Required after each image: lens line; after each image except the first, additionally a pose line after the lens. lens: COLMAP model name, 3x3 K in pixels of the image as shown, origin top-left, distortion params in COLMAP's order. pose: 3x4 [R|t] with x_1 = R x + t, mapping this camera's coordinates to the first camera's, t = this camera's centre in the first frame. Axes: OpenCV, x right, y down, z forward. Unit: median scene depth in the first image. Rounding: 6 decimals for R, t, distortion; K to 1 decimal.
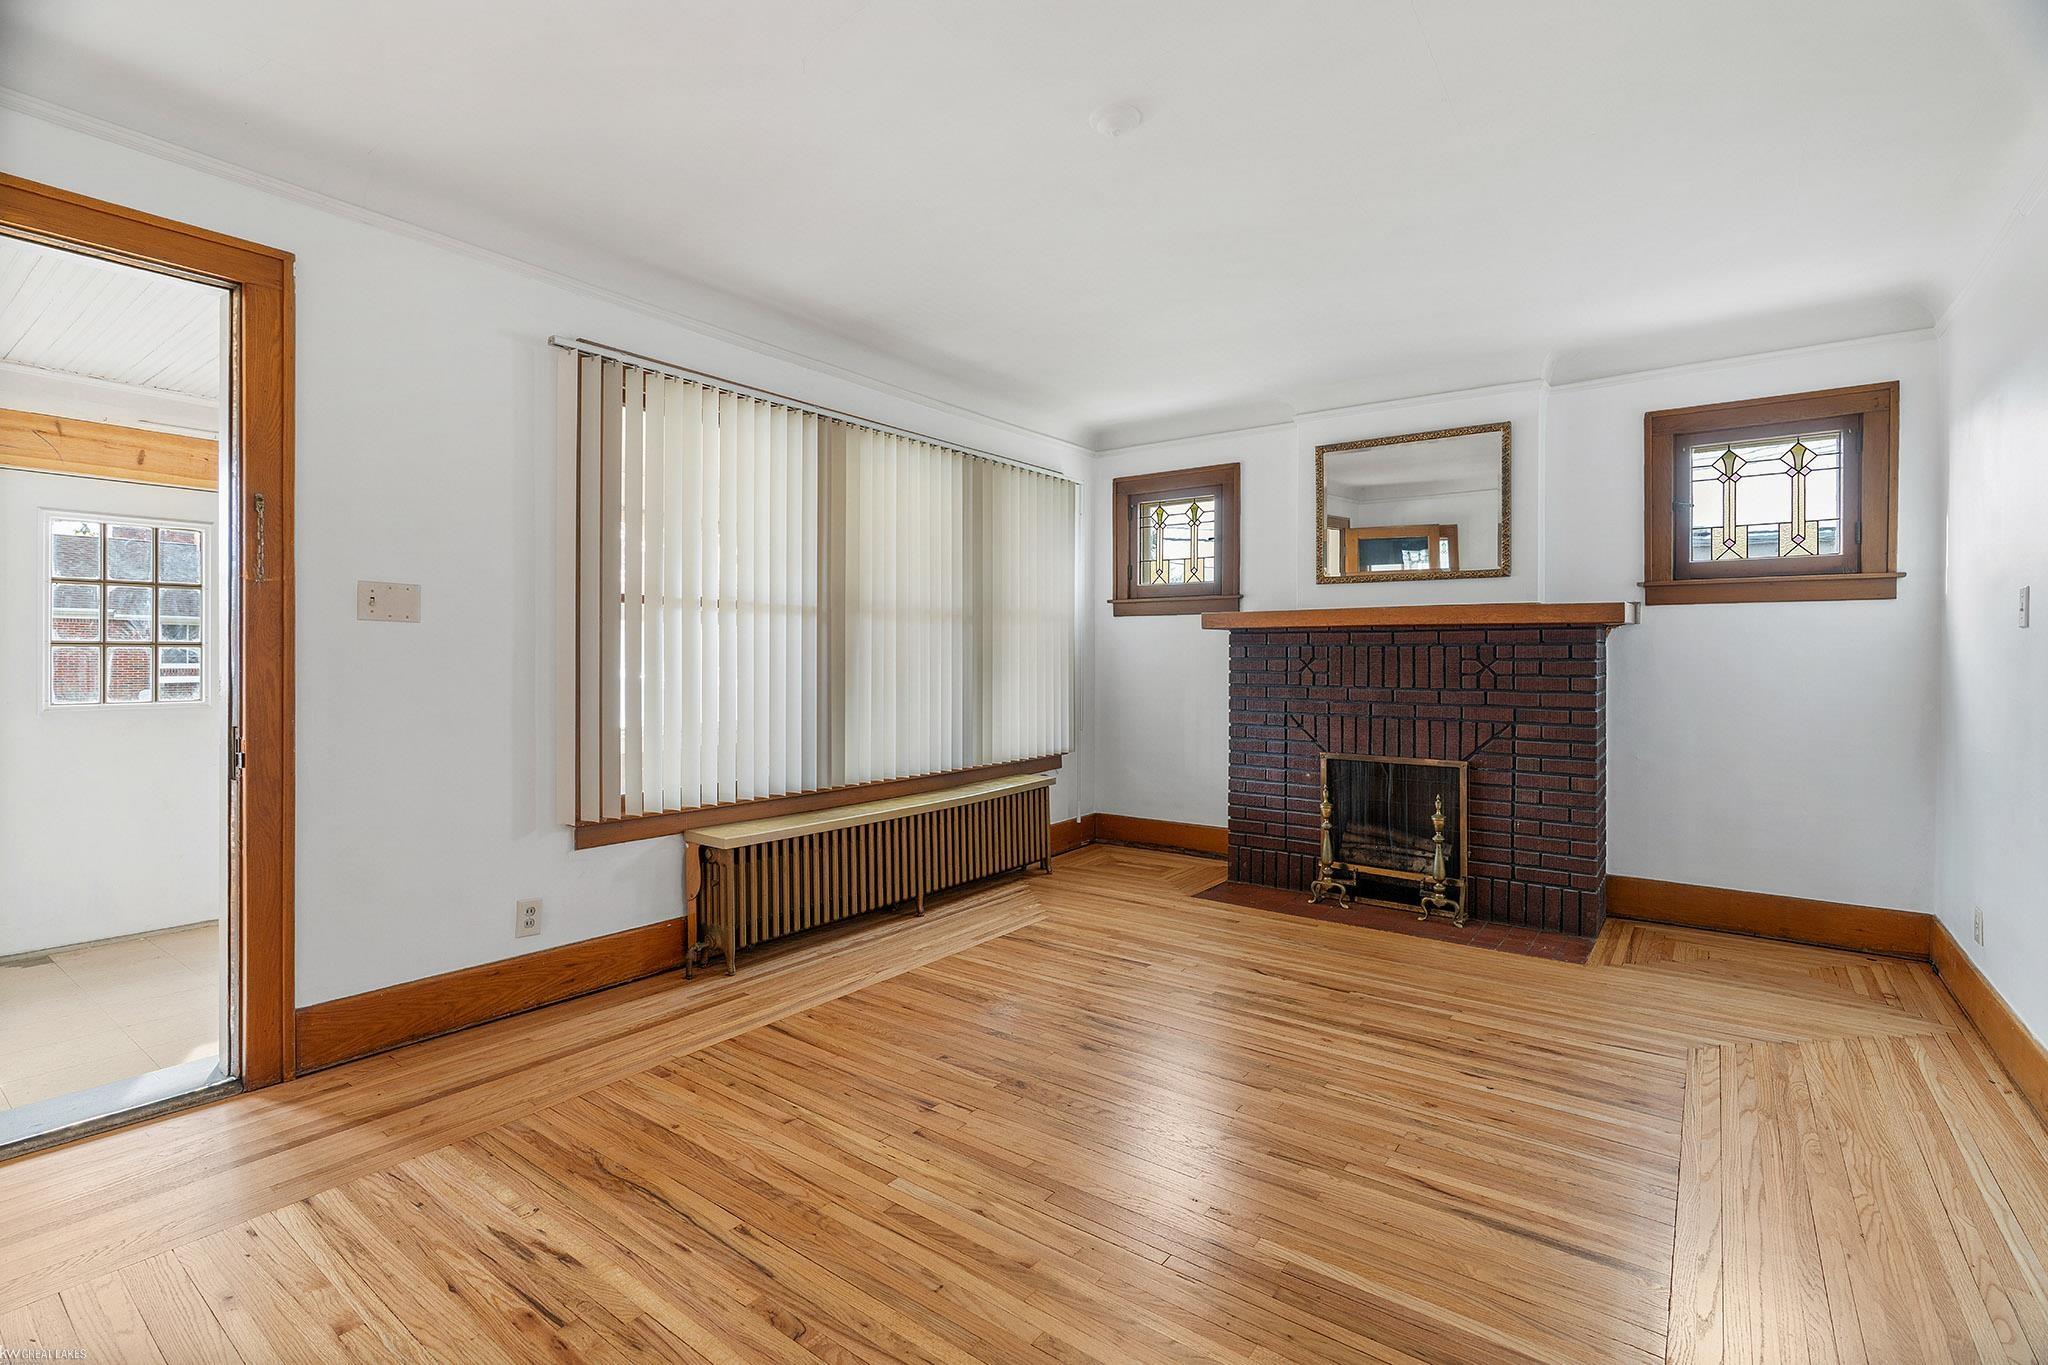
lens RADIAL K [[935.1, 0, 1032.6], [0, 935.1, 653.6], [0, 0, 1]] dist [-0.005858, 0.000738]
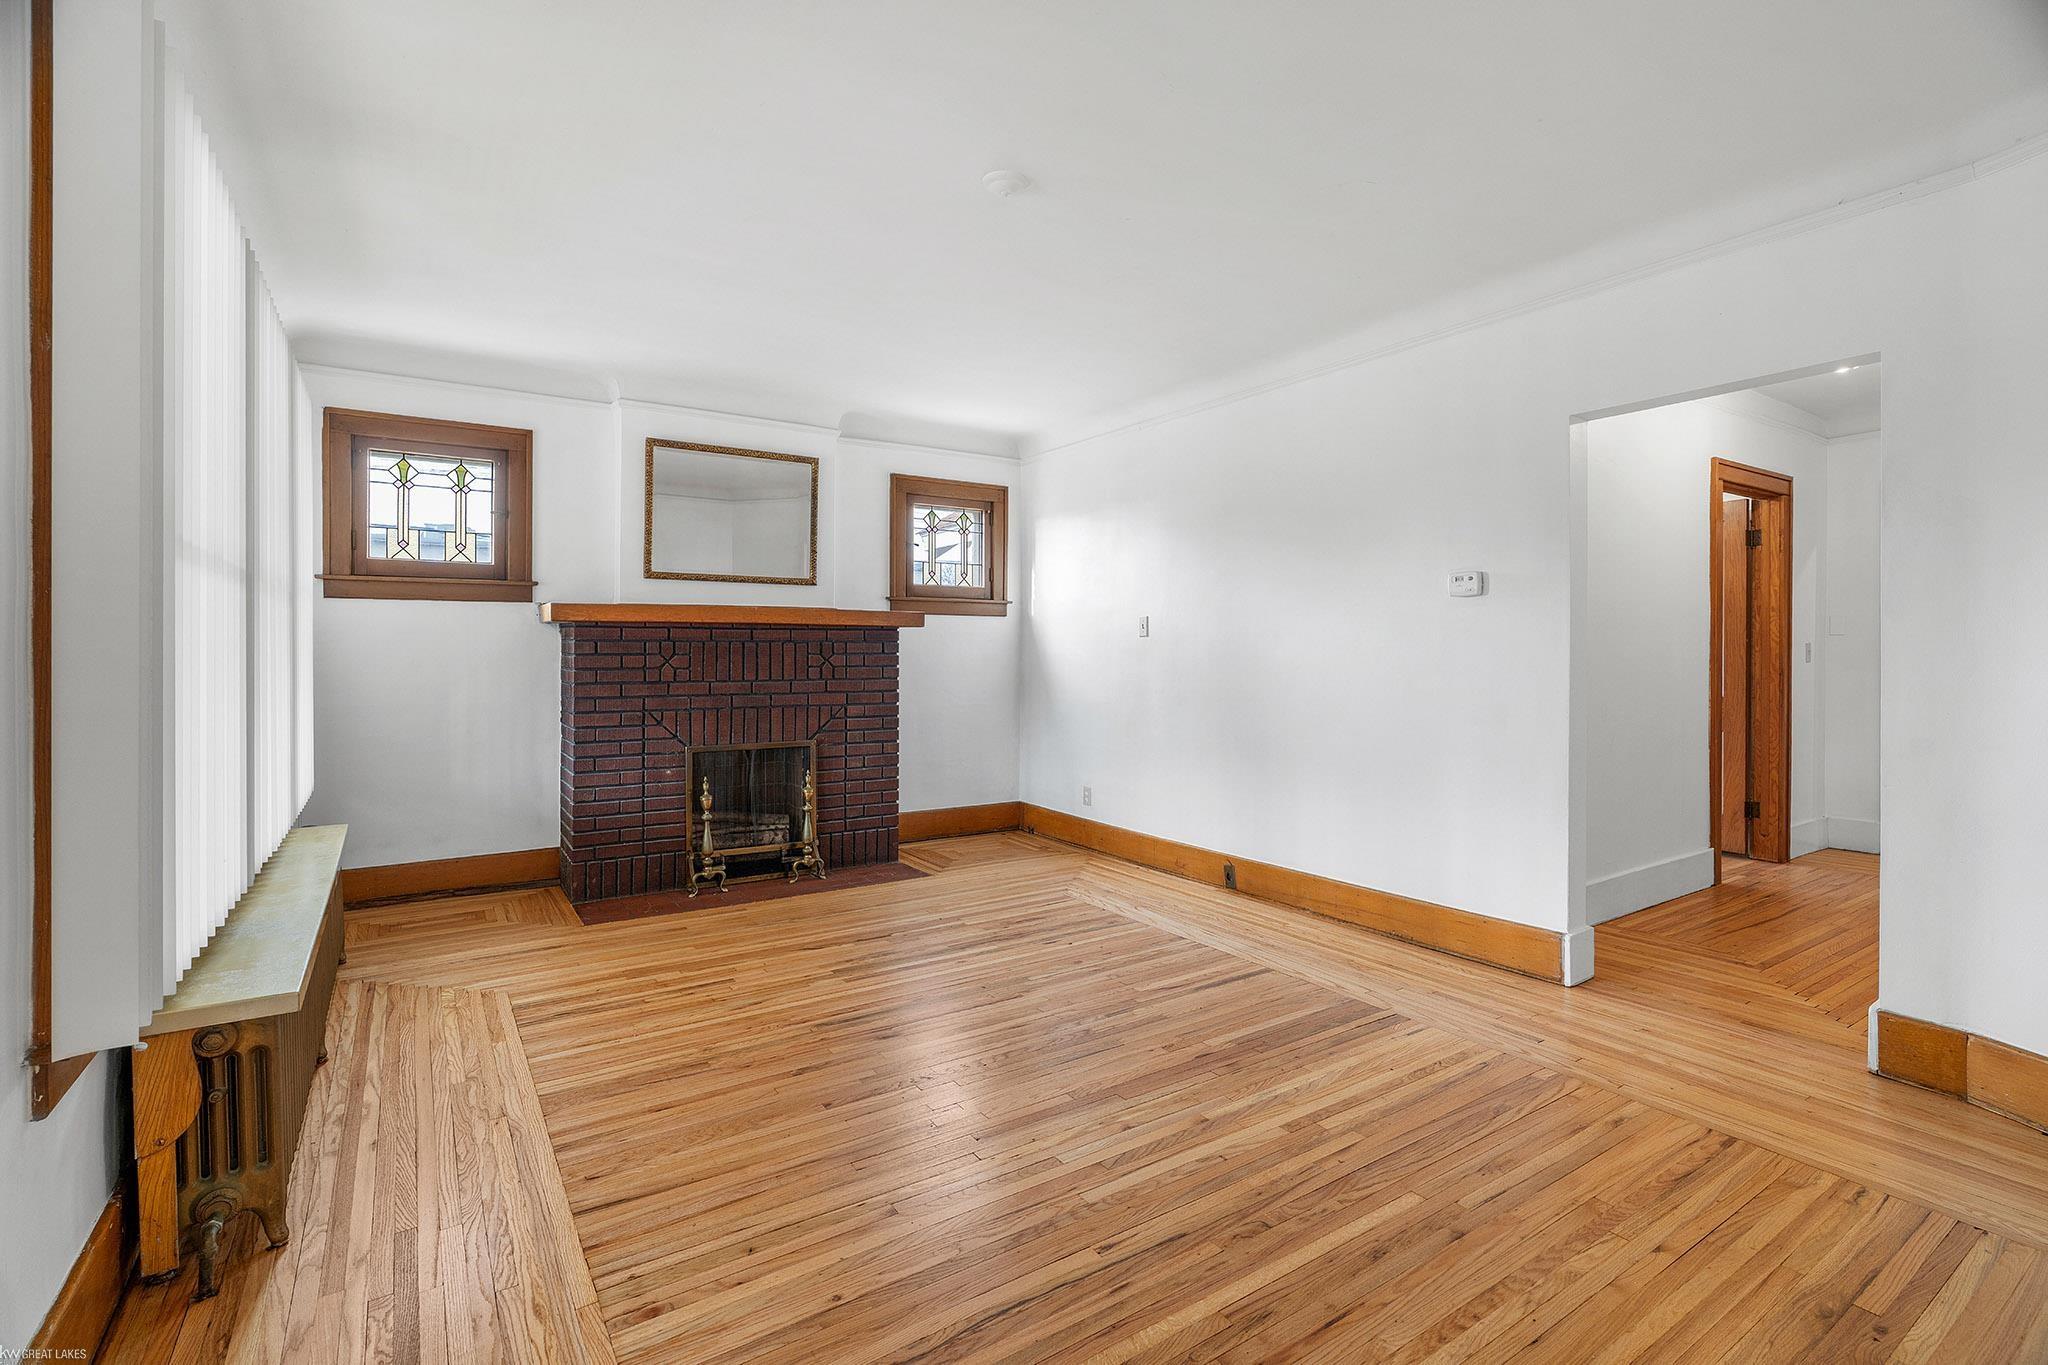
lens RADIAL K [[935.1, 0, 1032.6], [0, 935.1, 653.6], [0, 0, 1]] dist [-0.005858, 0.000738]
pose [[0.342529, -0.005642, 0.939490, -0.578811], [-0.000975, 0.999979, 0.006361, -0.002424], [-0.939507, -0.003094, 0.342516, 0.344870]]
